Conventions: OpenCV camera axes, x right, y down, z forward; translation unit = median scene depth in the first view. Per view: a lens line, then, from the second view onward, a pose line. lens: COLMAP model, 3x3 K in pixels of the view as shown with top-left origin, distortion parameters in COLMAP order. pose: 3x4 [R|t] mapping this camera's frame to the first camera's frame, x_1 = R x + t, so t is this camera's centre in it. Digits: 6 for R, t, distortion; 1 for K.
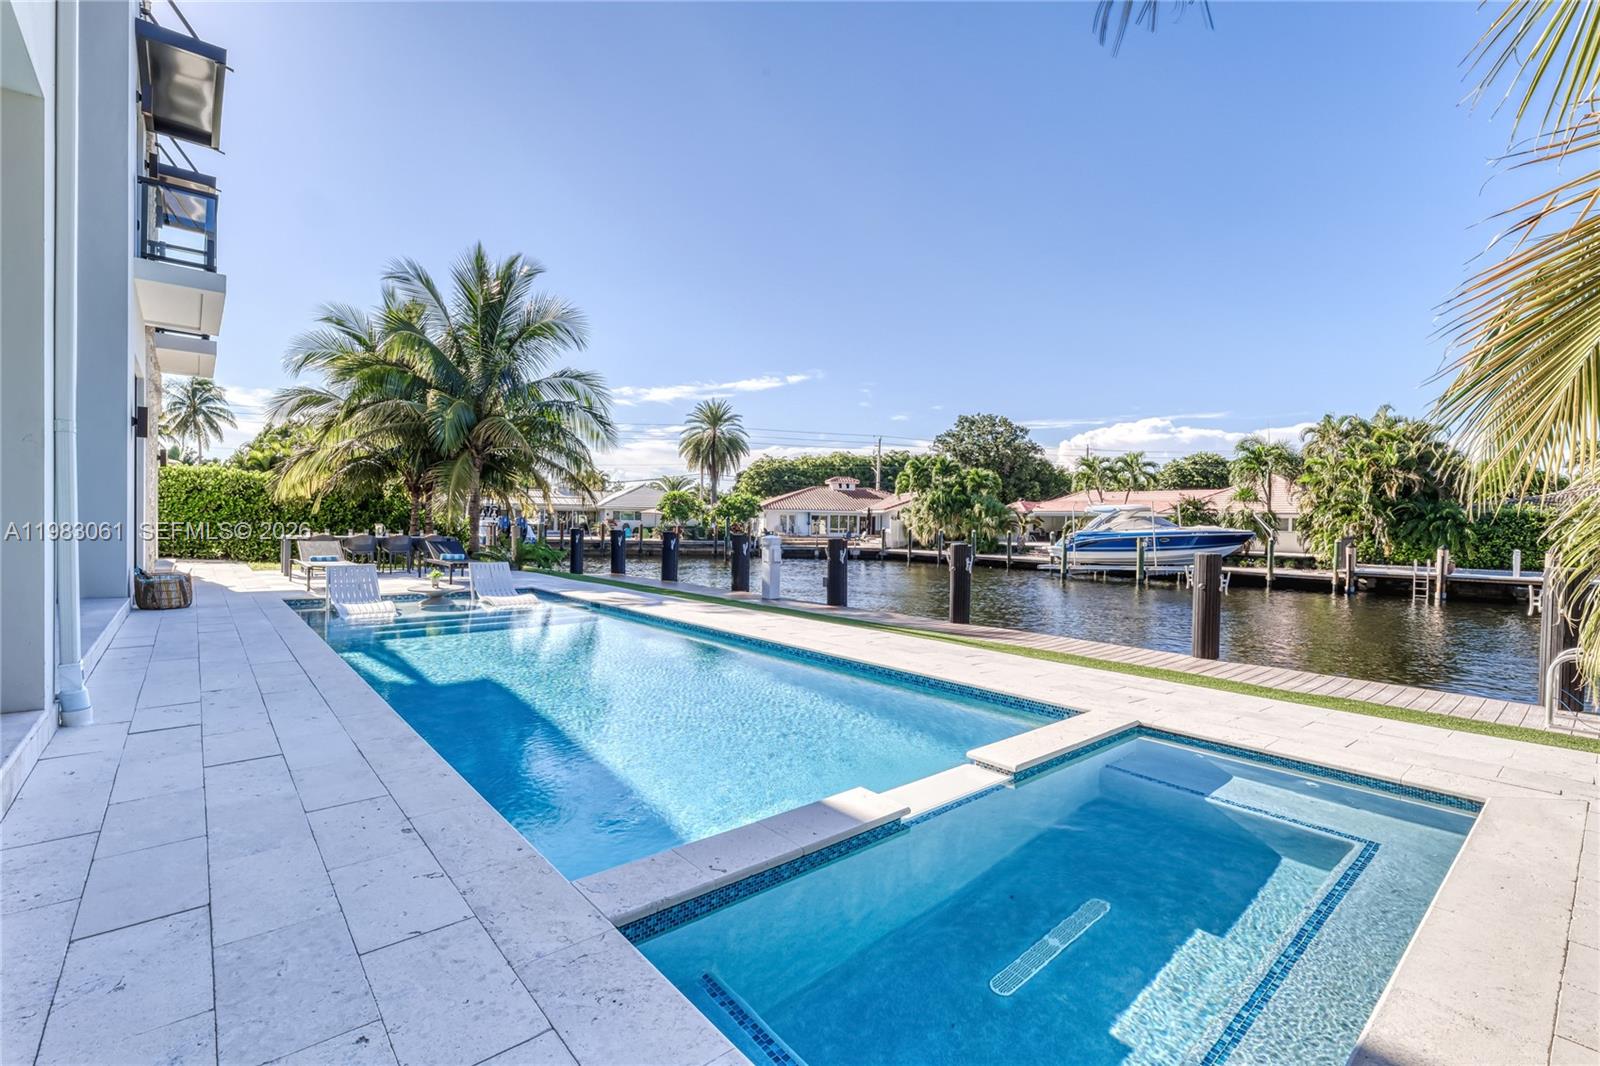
lens RADIAL K [[677.1, 0, 809.7], [0, 677.1, 532.0], [0, 0, 1]] dist [-0.002024, 0.000081]
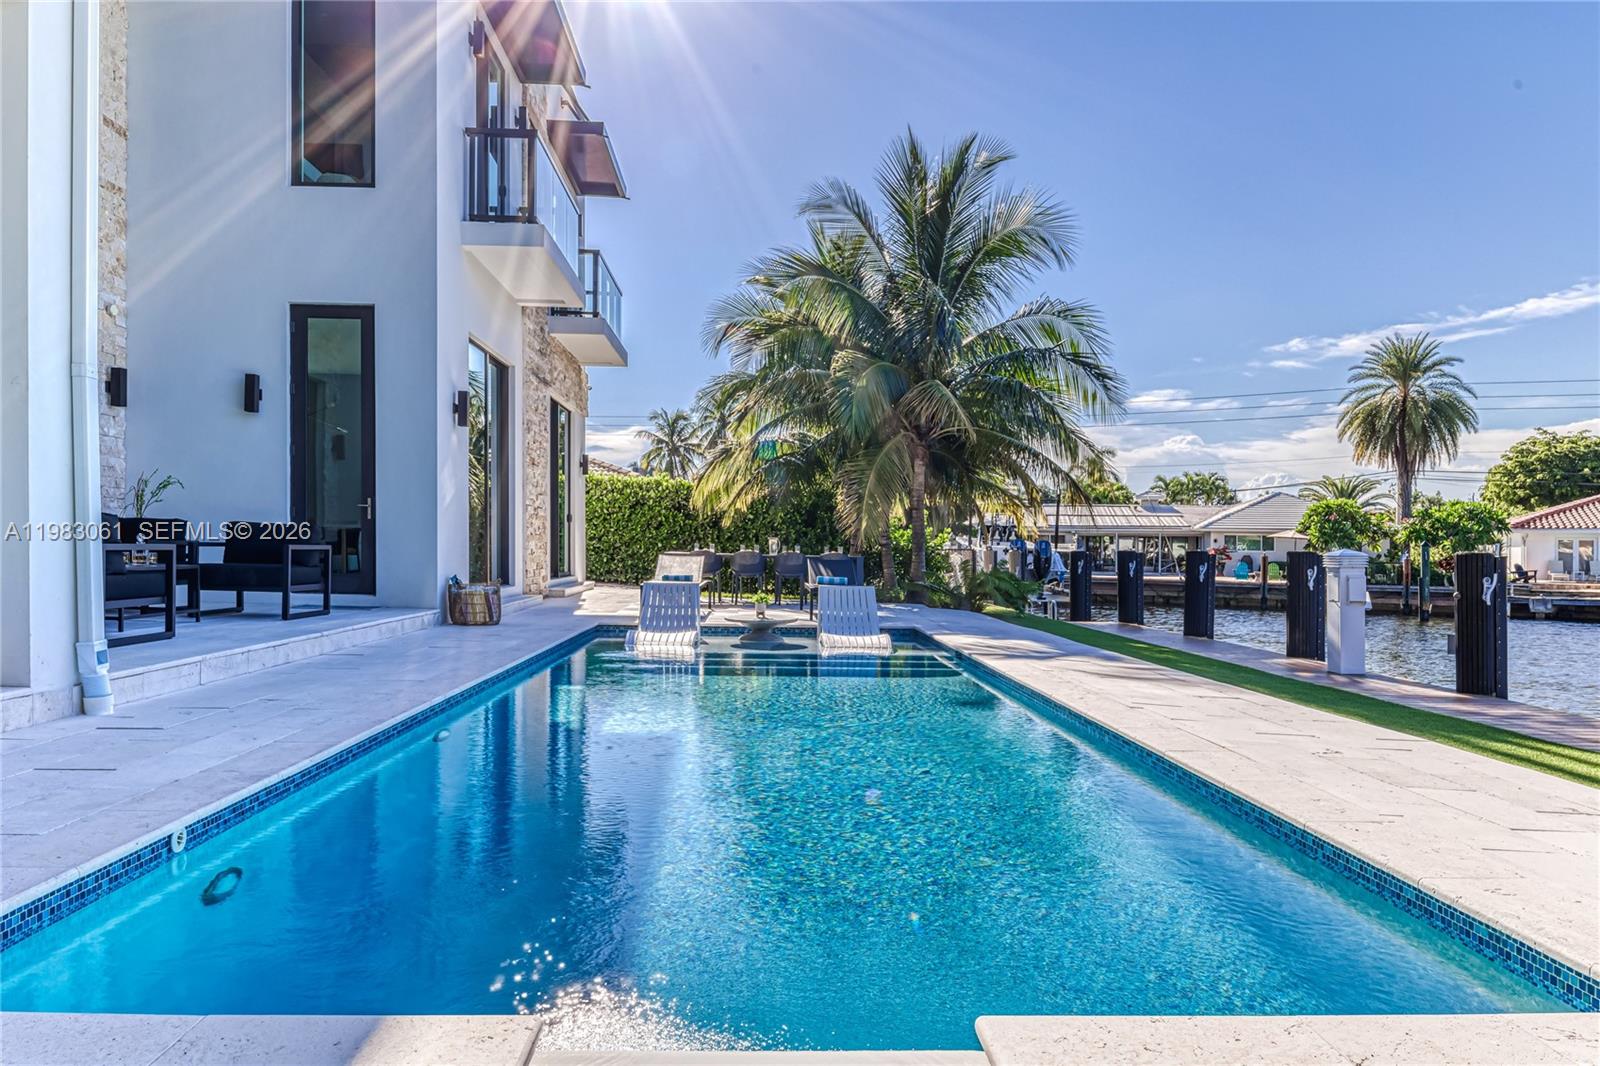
lens RADIAL K [[1059.8, 0, 803.6], [0, 1059.8, 542.5], [0, 0, 1]] dist [-0.011761, -0.002176]
pose [[0.786154, -0.007260, -0.617988, 0.076026], [-0.008740, 0.999700, -0.022862, 0.014074], [0.617969, 0.023374, 0.785855, 0.079726]]
